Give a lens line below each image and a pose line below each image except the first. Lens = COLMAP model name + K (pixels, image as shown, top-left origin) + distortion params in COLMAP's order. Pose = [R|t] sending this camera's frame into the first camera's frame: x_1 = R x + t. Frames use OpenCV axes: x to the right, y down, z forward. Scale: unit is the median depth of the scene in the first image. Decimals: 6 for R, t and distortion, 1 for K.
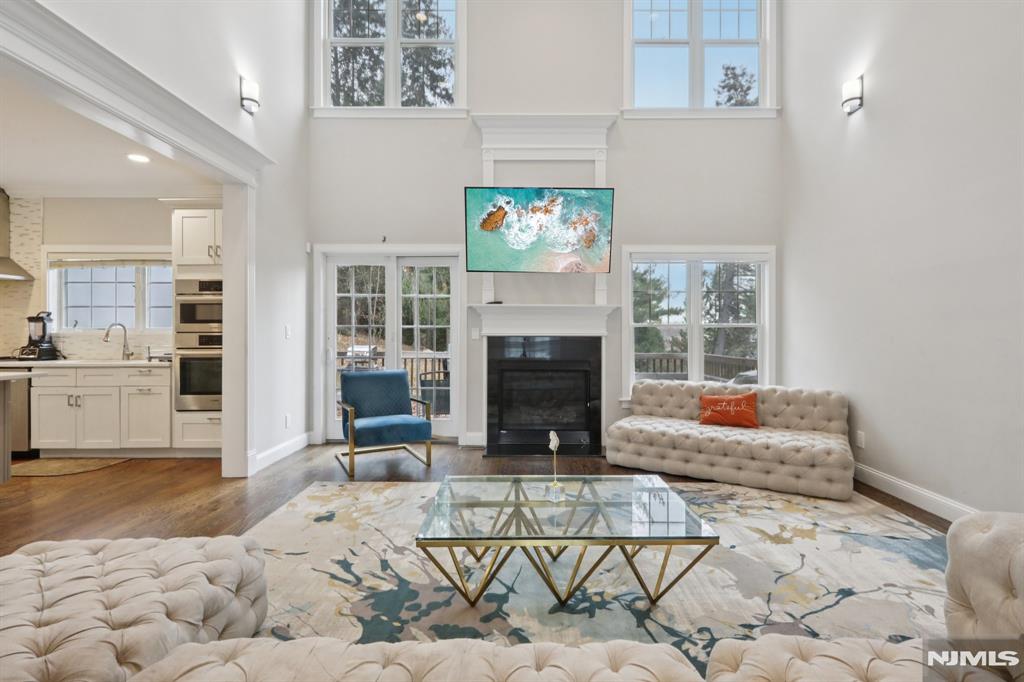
lens RADIAL K [[473.7, 0, 523.2], [0, 473.7, 330.7], [0, 0, 1]] dist [0.001058, 0.000461]
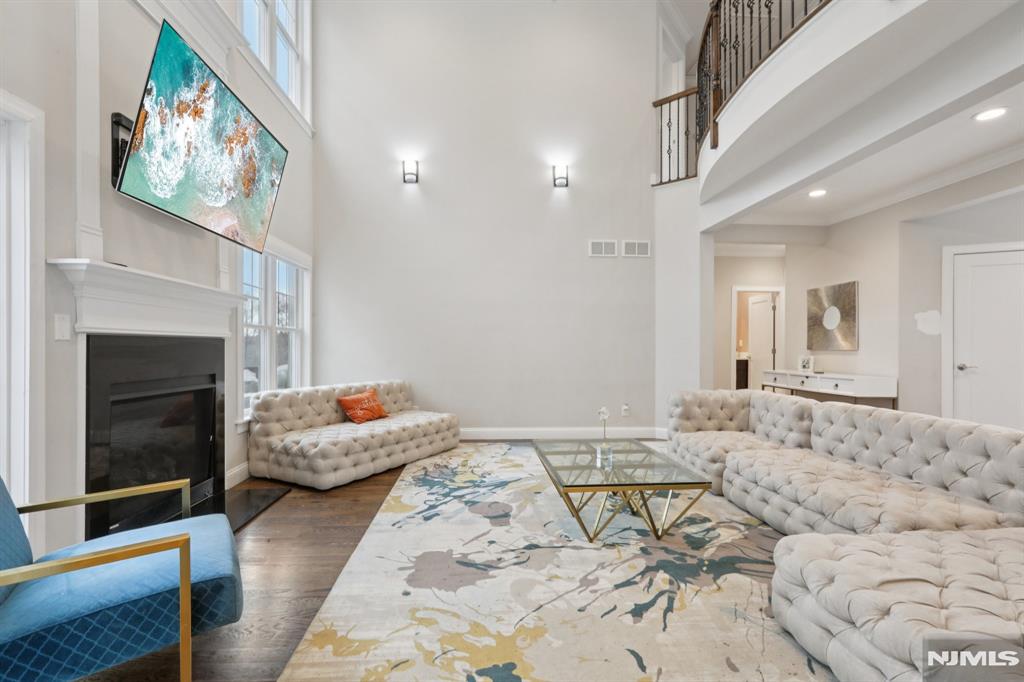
lens RADIAL K [[464.4, 0, 515.1], [0, 464.4, 346.9], [0, 0, 1]] dist [0.000286, 0.000083]
pose [[-0.080992, -0.002431, 0.996712, -0.624418], [-0.009290, 0.999955, 0.001684, 0.022317], [-0.996671, -0.009123, -0.081011, 0.693407]]
